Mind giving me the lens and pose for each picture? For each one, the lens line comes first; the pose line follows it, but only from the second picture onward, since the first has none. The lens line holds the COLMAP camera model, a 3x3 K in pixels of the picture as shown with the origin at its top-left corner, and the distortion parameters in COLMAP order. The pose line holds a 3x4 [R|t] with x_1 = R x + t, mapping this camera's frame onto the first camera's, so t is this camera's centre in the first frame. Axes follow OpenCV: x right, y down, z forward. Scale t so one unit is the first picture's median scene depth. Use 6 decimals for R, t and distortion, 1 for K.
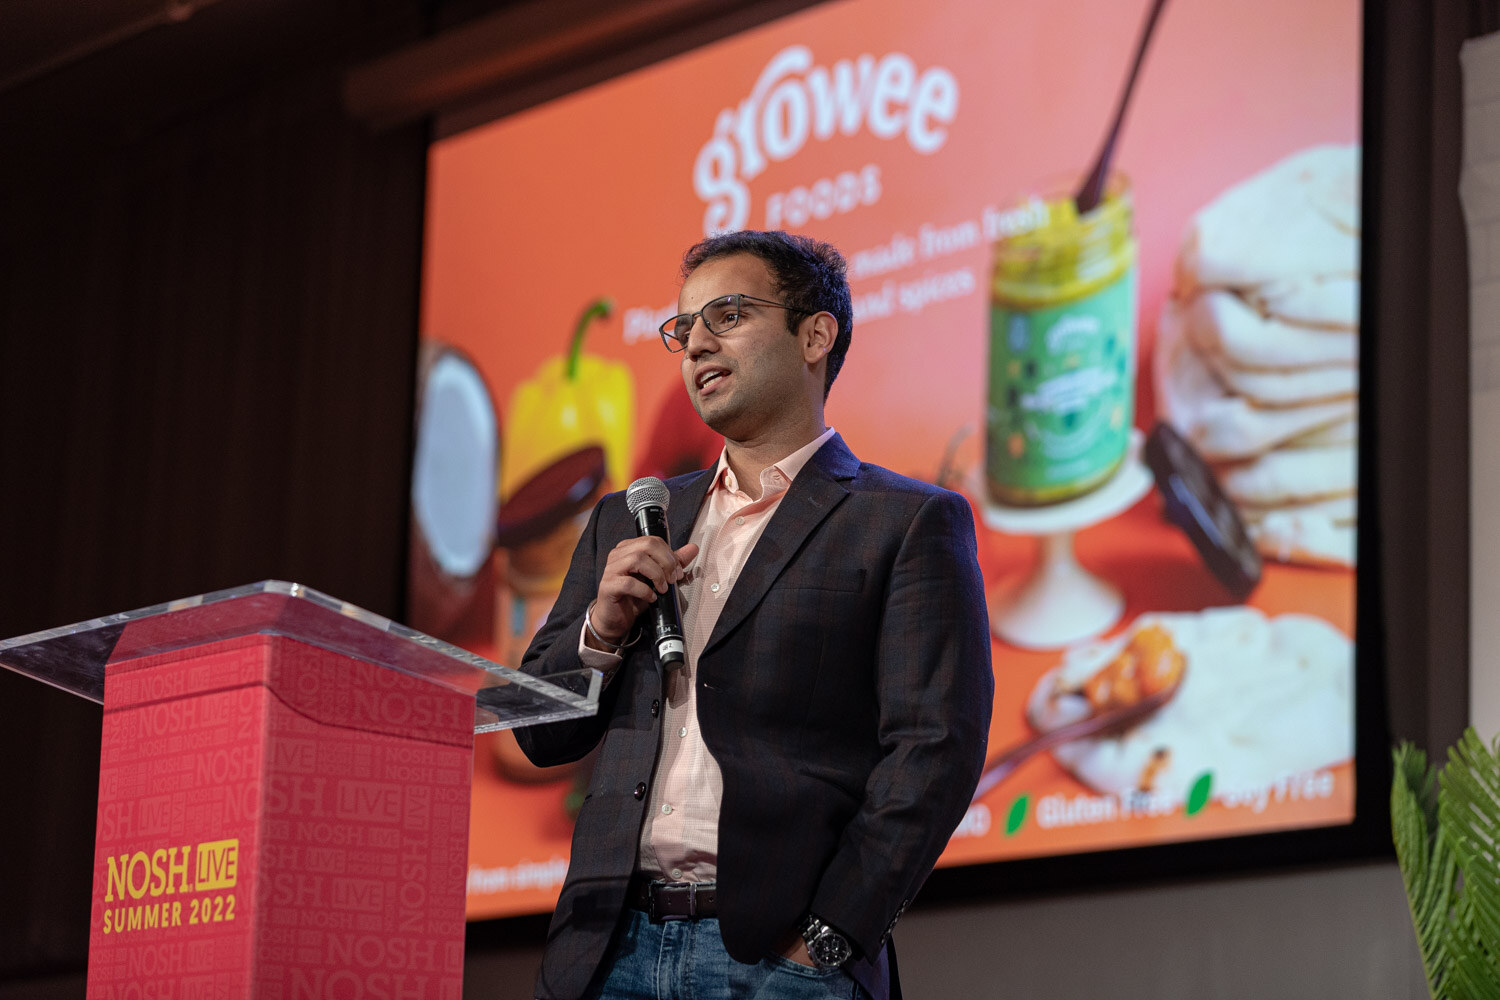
lens RADIAL K [[4761.0, 0, 750.0], [0, 4761.0, 500.0], [0, 0, 1]] dist [0.062266, -2.033356]
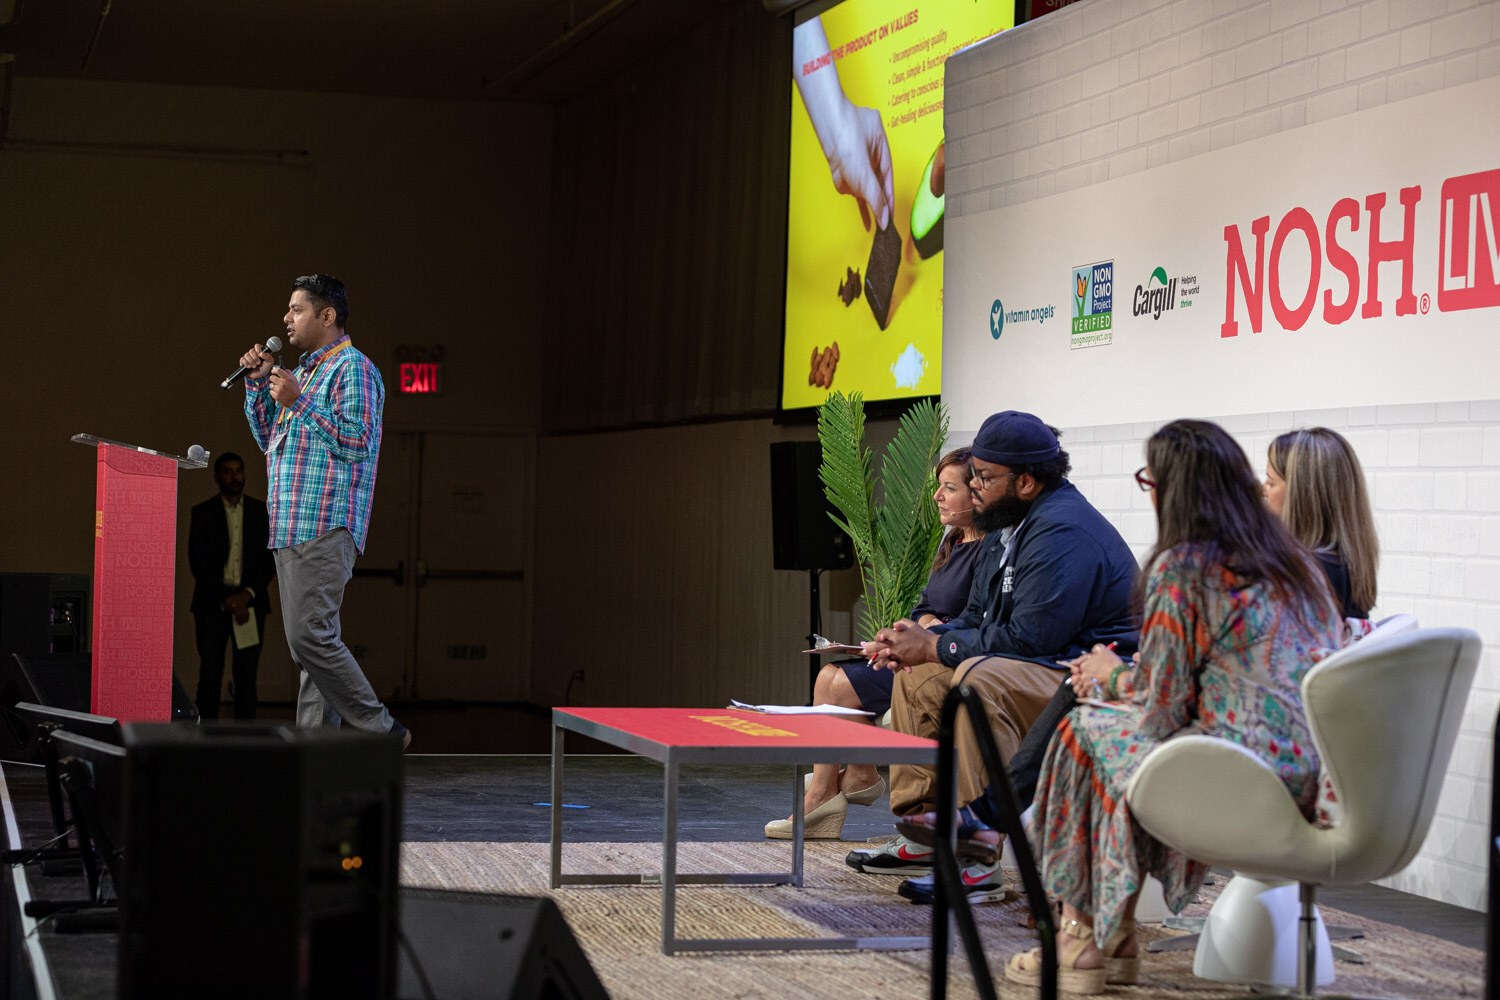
lens RADIAL K [[3035.5, 0, 751.9], [0, 3035.5, 414.6], [0, 0, 1]] dist [0.086449, -0.298895]
pose [[0.936497, -0.024467, -0.349822, 0.954852], [0.074017, 0.988880, 0.128985, -0.208173], [0.342776, -0.146687, 0.927894, -0.646951]]
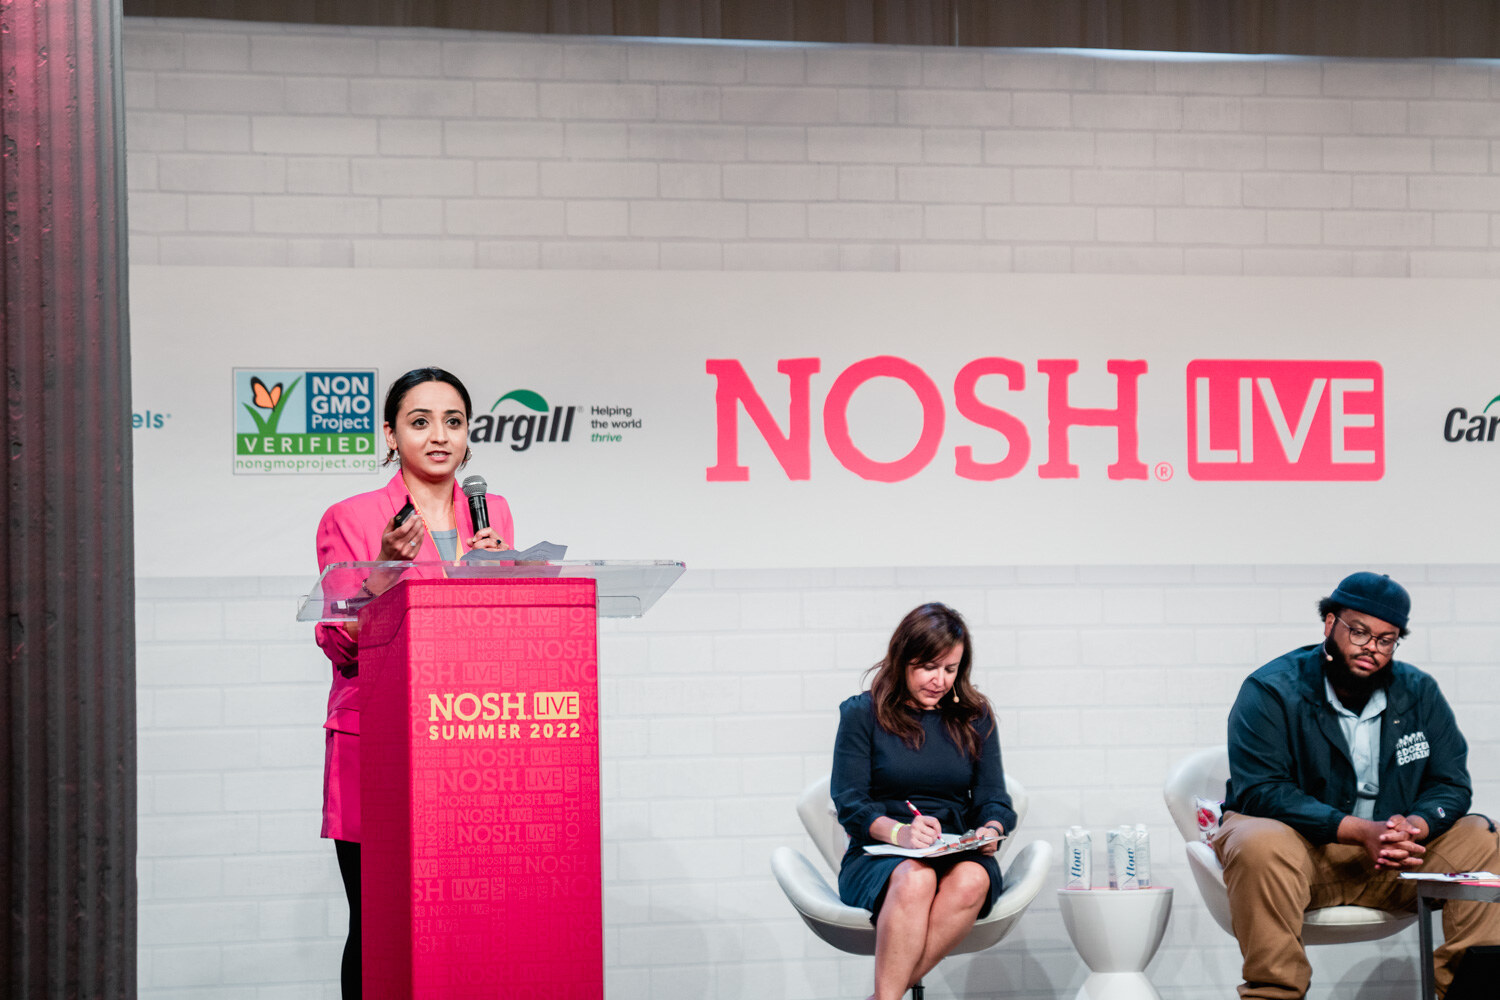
lens RADIAL K [[3884.5, 0, 750.0], [0, 3884.5, 500.0], [0, 0, 1]] dist [0.170881, 1.059481]
pose [[0.345753, 0.014506, 0.938213, -1.450663], [-0.139845, 0.989510, 0.036236, -0.062154], [-0.927846, -0.143733, 0.344155, 0.442401]]
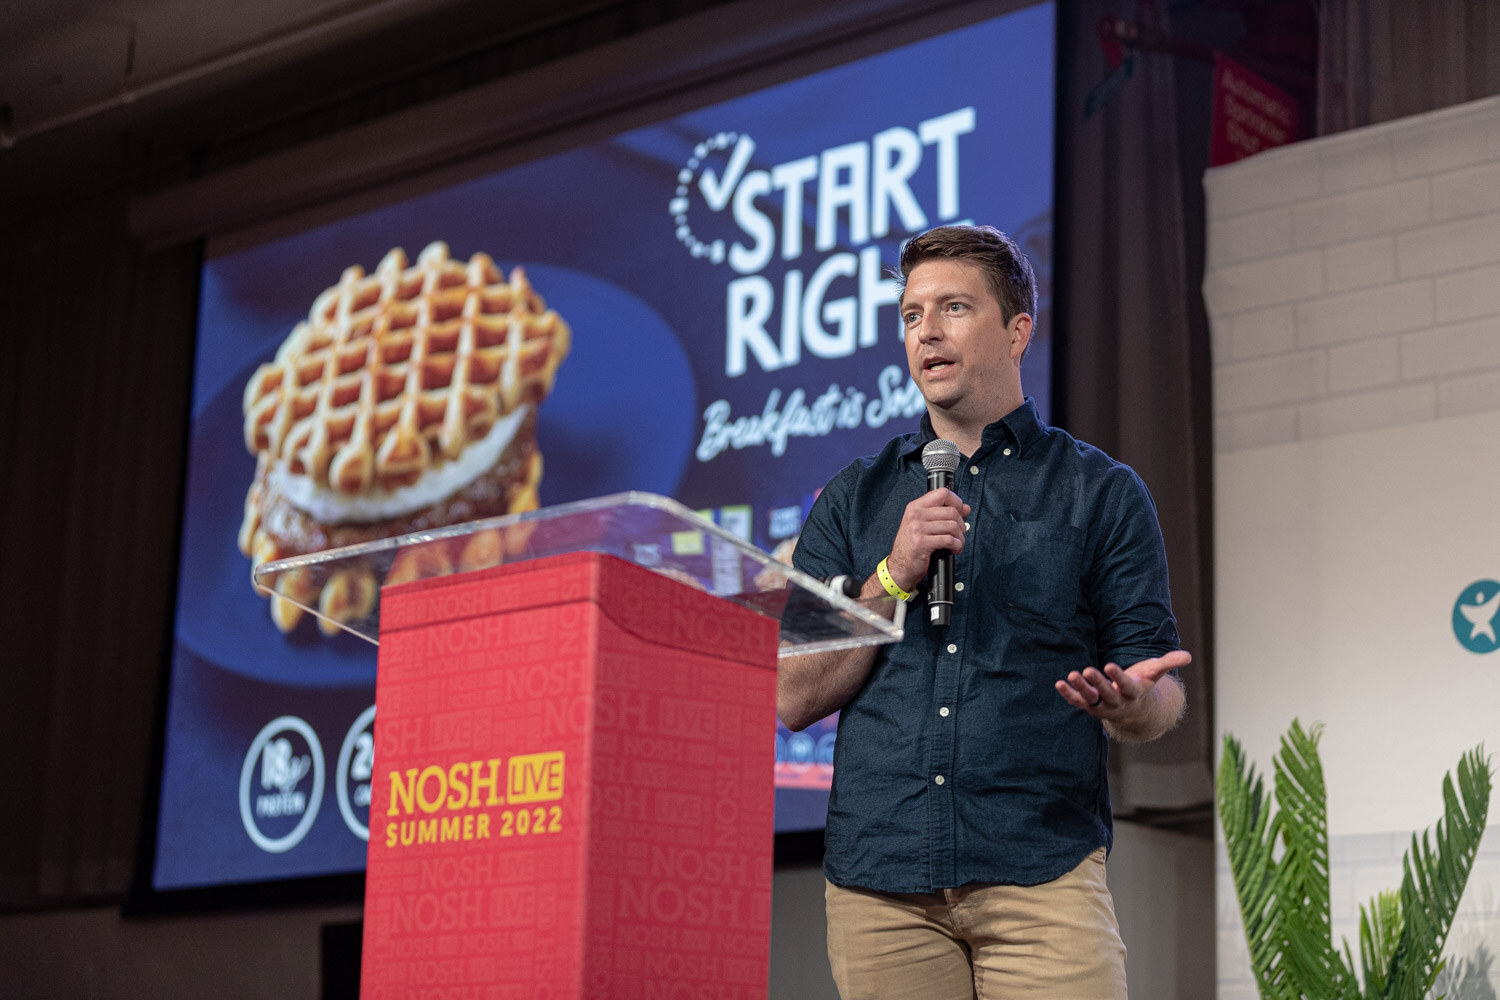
lens RADIAL K [[3402.8, 0, 751.7], [0, 3402.8, 521.1], [0, 0, 1]] dist [-0.196542, 1.908473]
pose [[0.984528, 0.033711, 0.171956, -0.192596], [-0.028614, 0.999077, -0.032036, 0.043805], [-0.172878, 0.026620, 0.984584, 0.277400]]
